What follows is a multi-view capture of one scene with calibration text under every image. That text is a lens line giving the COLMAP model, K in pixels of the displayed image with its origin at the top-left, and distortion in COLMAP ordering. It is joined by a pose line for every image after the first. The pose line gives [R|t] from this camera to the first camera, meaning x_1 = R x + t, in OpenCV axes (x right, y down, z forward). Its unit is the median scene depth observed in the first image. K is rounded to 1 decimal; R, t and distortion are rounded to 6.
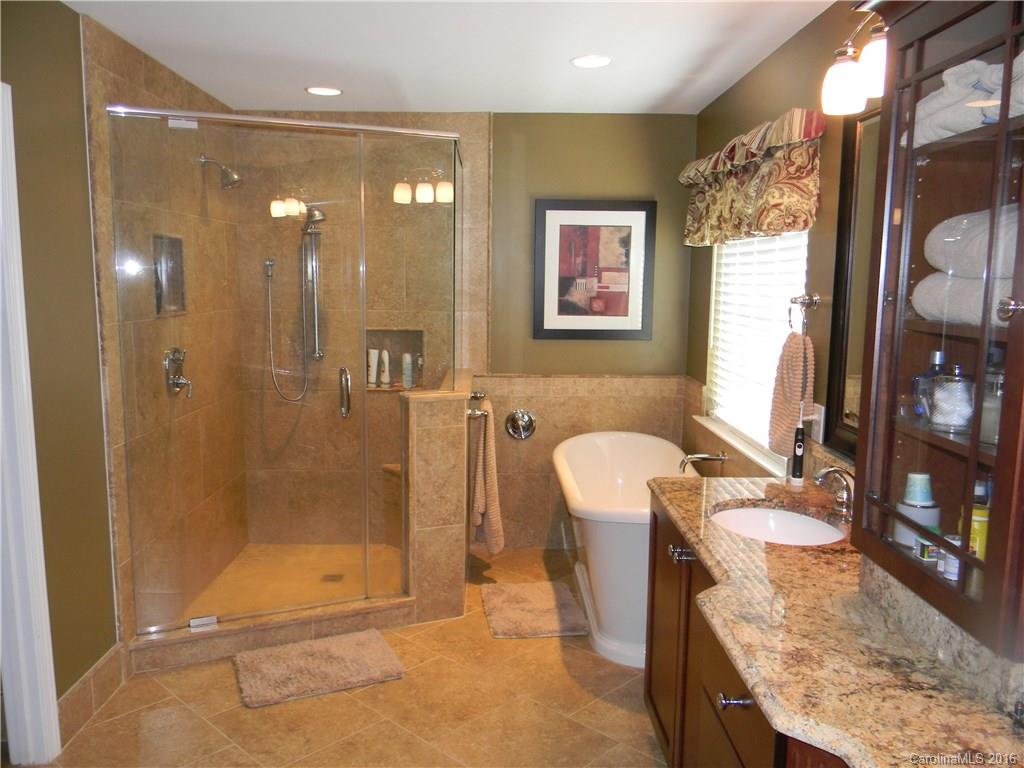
lens RADIAL K [[807.0, 0, 514.7], [0, 807.0, 386.5], [0, 0, 1]] dist [-0.003262, -0.006608]
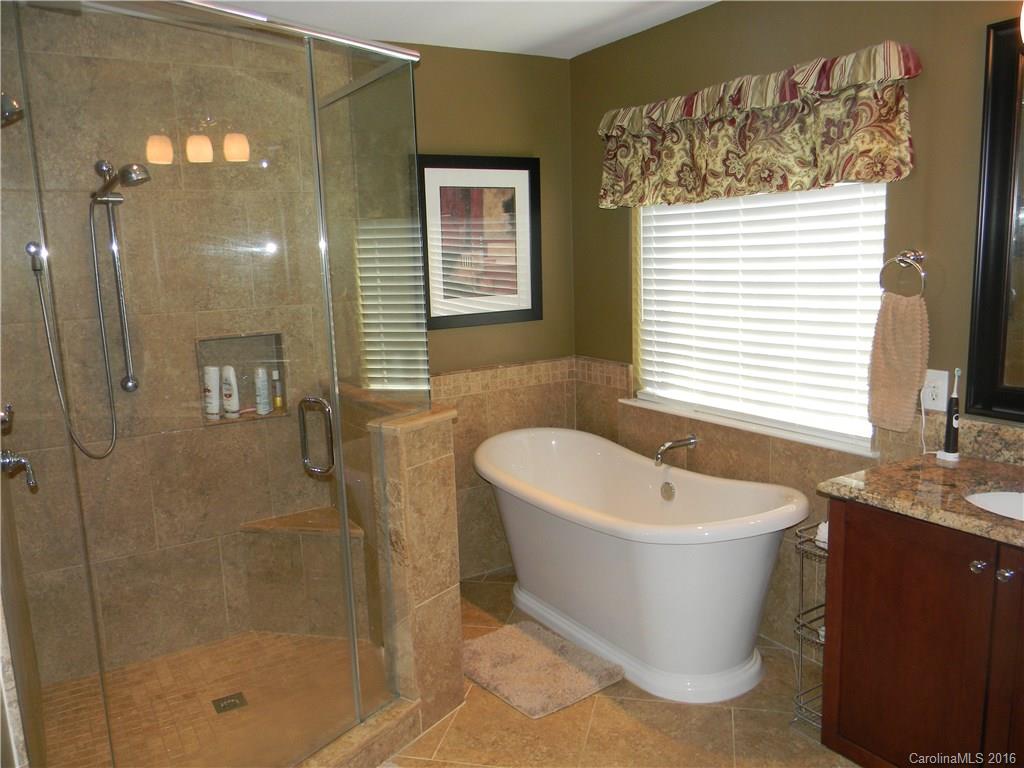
lens RADIAL K [[807.0, 0, 510.8], [0, 807.0, 384.5], [0, 0, 1]] dist [-0.003262, -0.006608]
pose [[0.866077, -0.124501, 0.484160, -0.296948], [0.113003, 0.992180, 0.052995, -0.038809], [-0.486971, 0.008814, 0.873373, 0.262686]]
